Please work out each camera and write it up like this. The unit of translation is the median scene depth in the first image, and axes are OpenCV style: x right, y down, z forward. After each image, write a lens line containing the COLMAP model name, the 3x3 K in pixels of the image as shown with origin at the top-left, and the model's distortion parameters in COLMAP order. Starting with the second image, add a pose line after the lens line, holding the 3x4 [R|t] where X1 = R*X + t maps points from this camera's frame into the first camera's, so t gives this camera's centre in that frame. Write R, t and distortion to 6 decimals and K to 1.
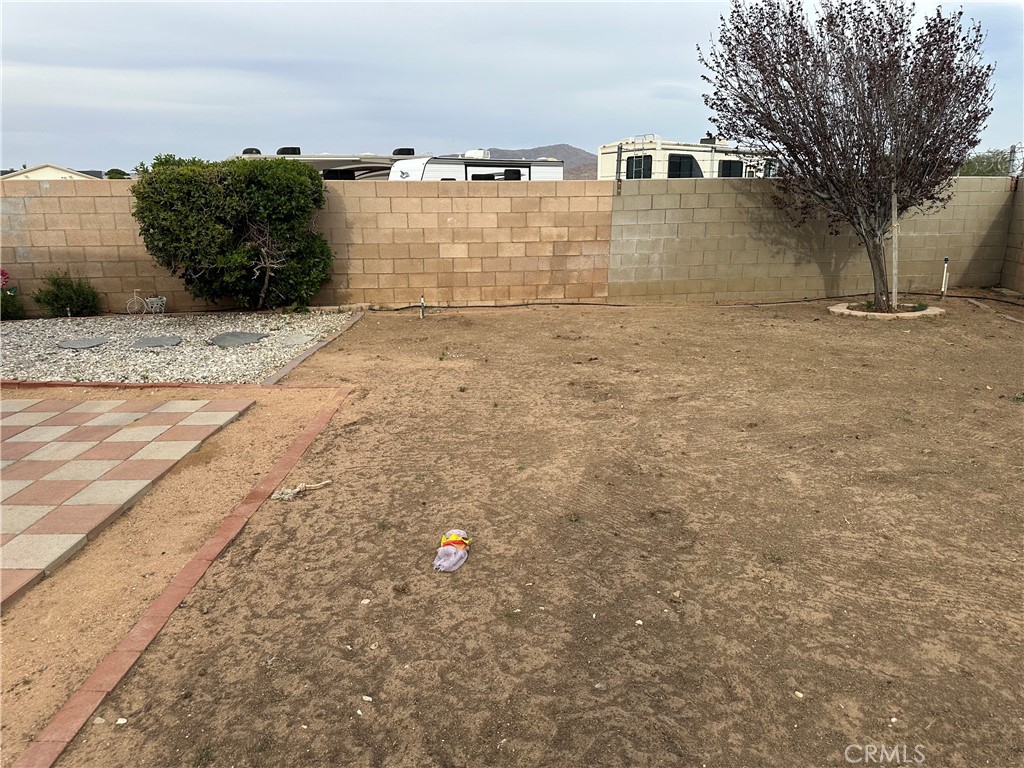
lens RADIAL K [[732.6, 0, 512.0], [0, 732.6, 384.0], [0, 0, 1]] dist [0.109268, -0.155337]
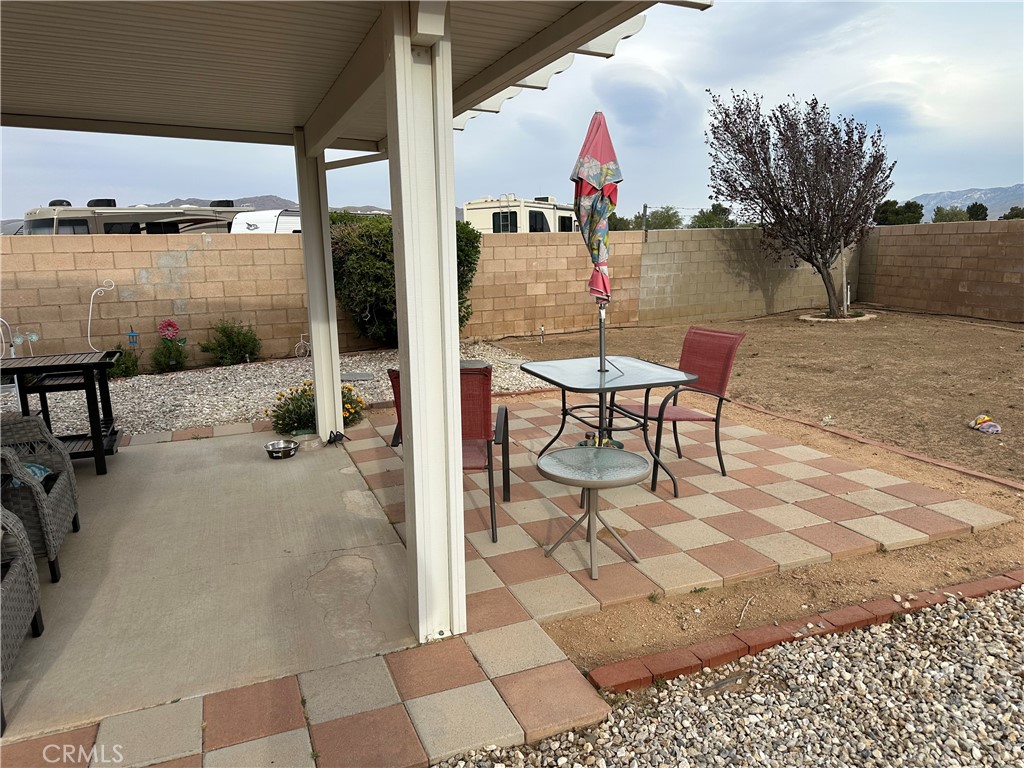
lens RADIAL K [[732.6, 0, 512.0], [0, 732.6, 384.0], [0, 0, 1]] dist [0.109268, -0.155337]
pose [[0.926503, -0.082792, 0.367065, -0.572124], [0.107386, 0.993103, -0.047054, 0.026408], [-0.360638, 0.083014, 0.929004, -0.093726]]
